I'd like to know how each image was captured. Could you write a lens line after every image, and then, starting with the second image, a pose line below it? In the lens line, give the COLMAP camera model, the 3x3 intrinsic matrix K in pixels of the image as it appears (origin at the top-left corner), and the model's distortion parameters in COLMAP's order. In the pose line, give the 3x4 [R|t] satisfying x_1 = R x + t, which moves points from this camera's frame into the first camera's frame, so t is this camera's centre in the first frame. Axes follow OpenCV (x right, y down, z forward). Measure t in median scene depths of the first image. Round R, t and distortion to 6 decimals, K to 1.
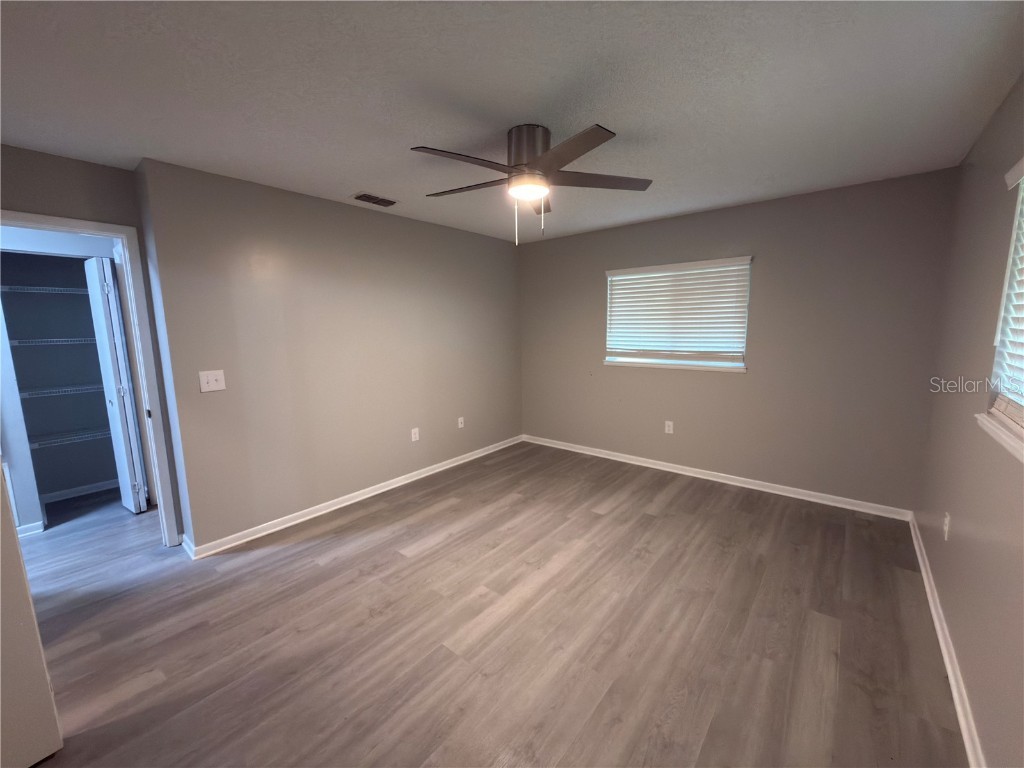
lens RADIAL K [[407.0, 0, 512.0], [0, 407.0, 384.0], [0, 0, 1]] dist [0.000167, 0.000343]
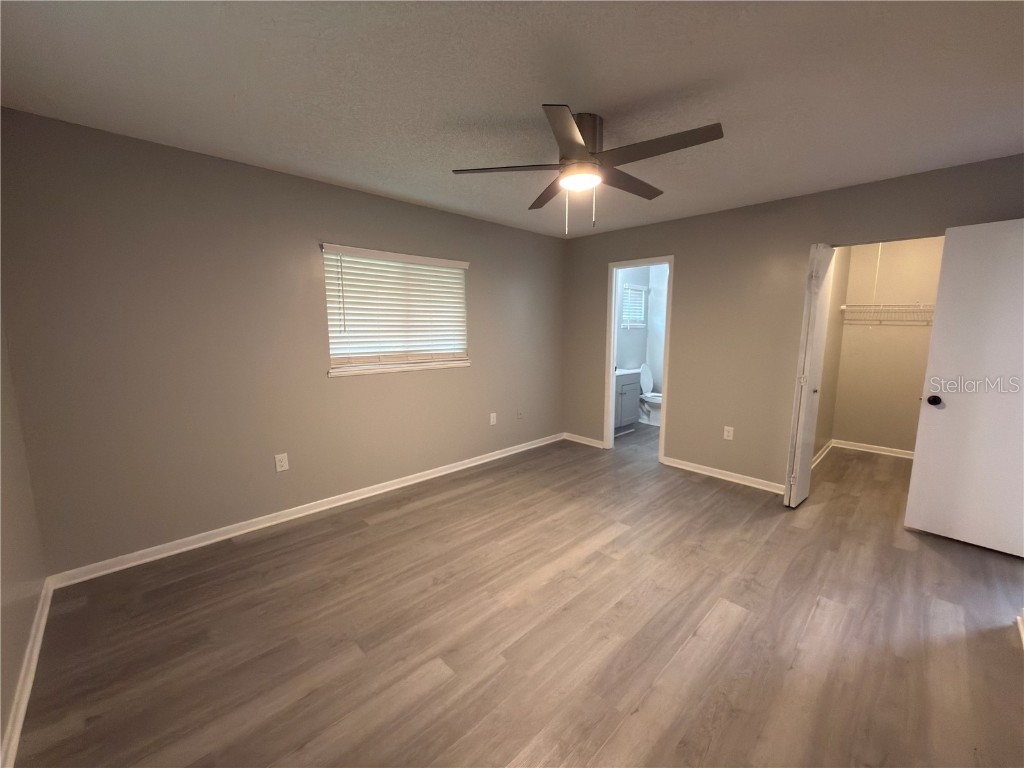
lens RADIAL K [[407.0, 0, 512.0], [0, 407.0, 384.0], [0, 0, 1]] dist [0.000167, 0.000343]
pose [[-0.994036, -0.002583, 0.109026, 0.086621], [0.028156, 0.959748, 0.279447, -0.250341], [-0.105360, 0.280850, -0.953951, 1.865504]]
